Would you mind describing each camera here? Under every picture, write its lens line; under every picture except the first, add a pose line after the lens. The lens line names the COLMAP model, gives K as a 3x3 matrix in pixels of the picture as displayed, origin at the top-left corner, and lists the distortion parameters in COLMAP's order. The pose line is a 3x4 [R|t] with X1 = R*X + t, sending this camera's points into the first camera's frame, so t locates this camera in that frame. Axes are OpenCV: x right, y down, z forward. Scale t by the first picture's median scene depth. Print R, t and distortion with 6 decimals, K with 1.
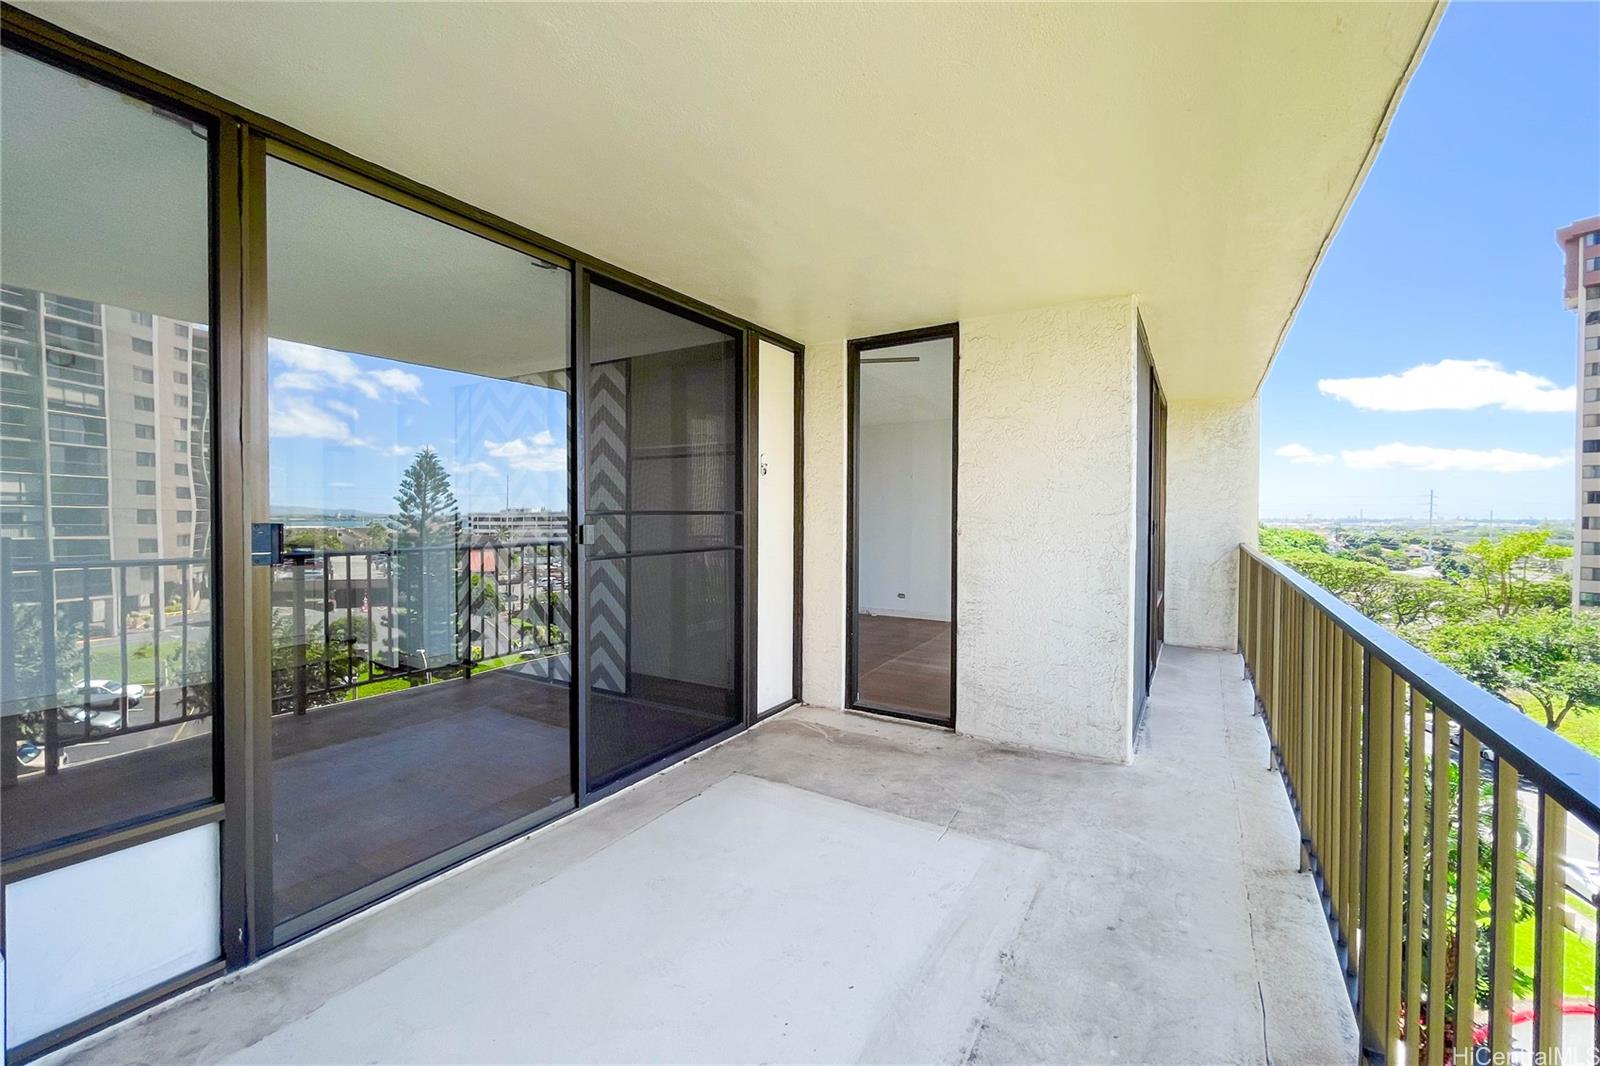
lens RADIAL K [[648.4, 0, 797.3], [0, 648.4, 534.9], [0, 0, 1]] dist [0.000512, 0.000439]
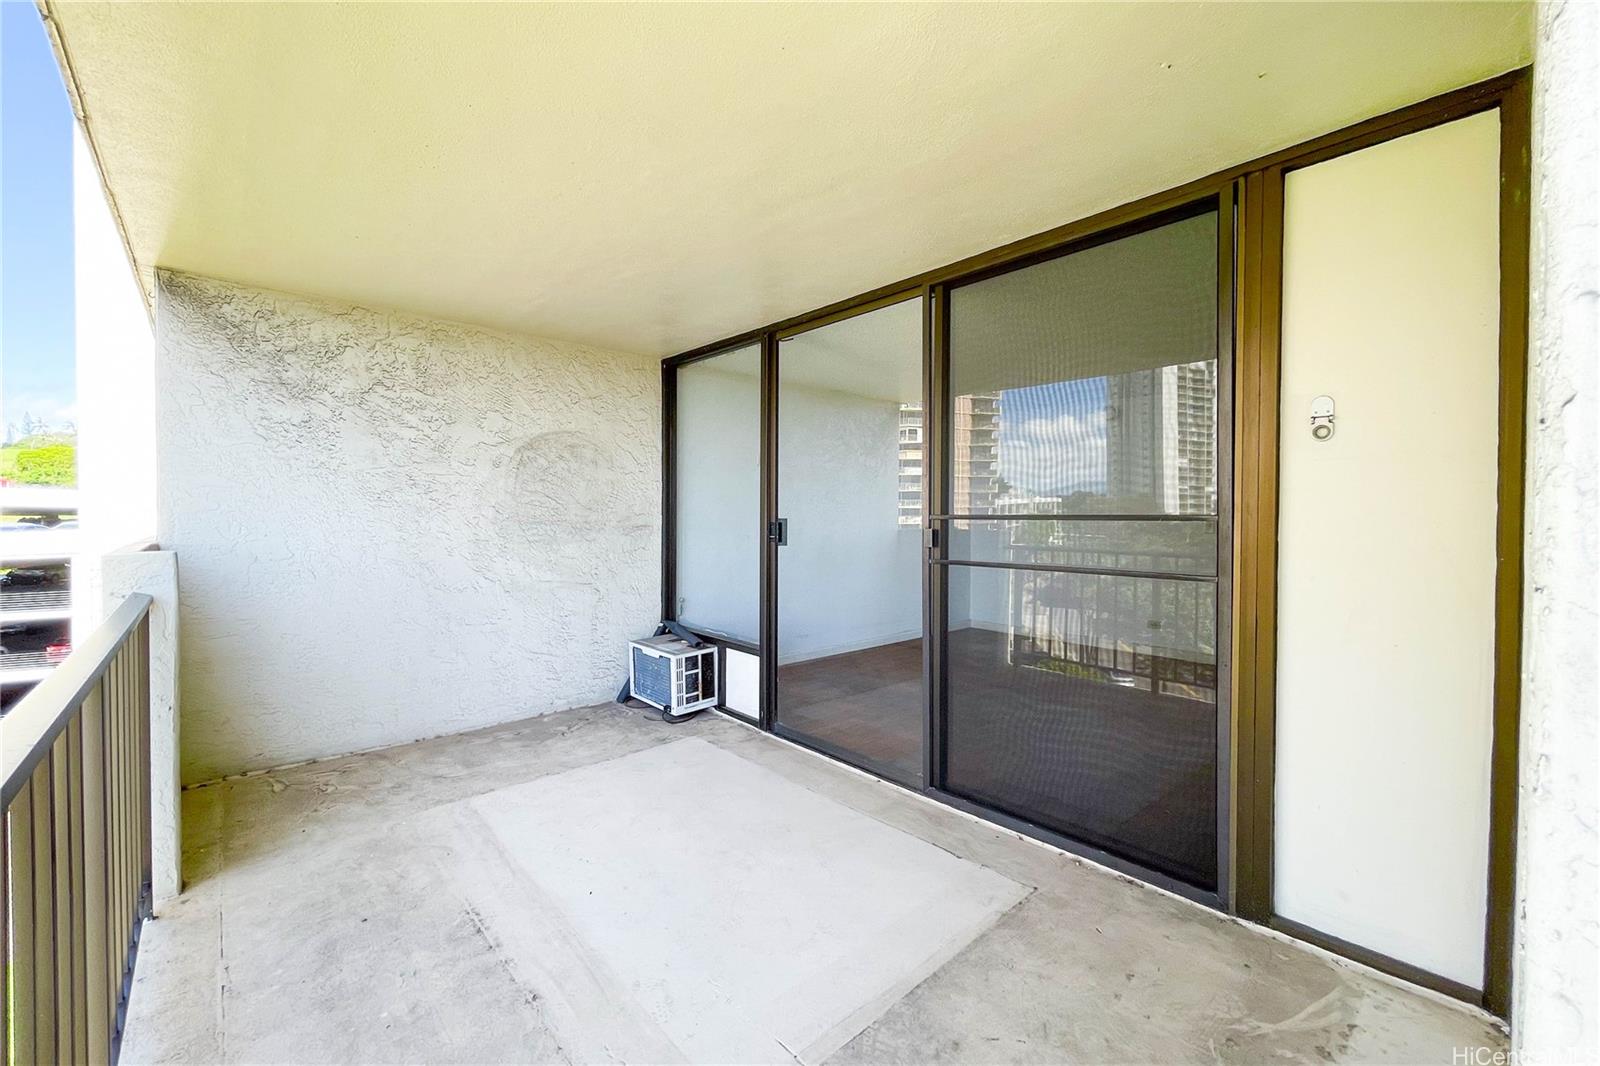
lens RADIAL K [[648.4, 0, 799.3], [0, 648.4, 528.0], [0, 0, 1]] dist [0.000512, 0.000439]
pose [[-0.274601, 0.016031, -0.961425, 0.681706], [-0.034523, 0.999052, 0.026519, -0.034593], [0.960938, 0.040474, -0.273787, 0.991648]]
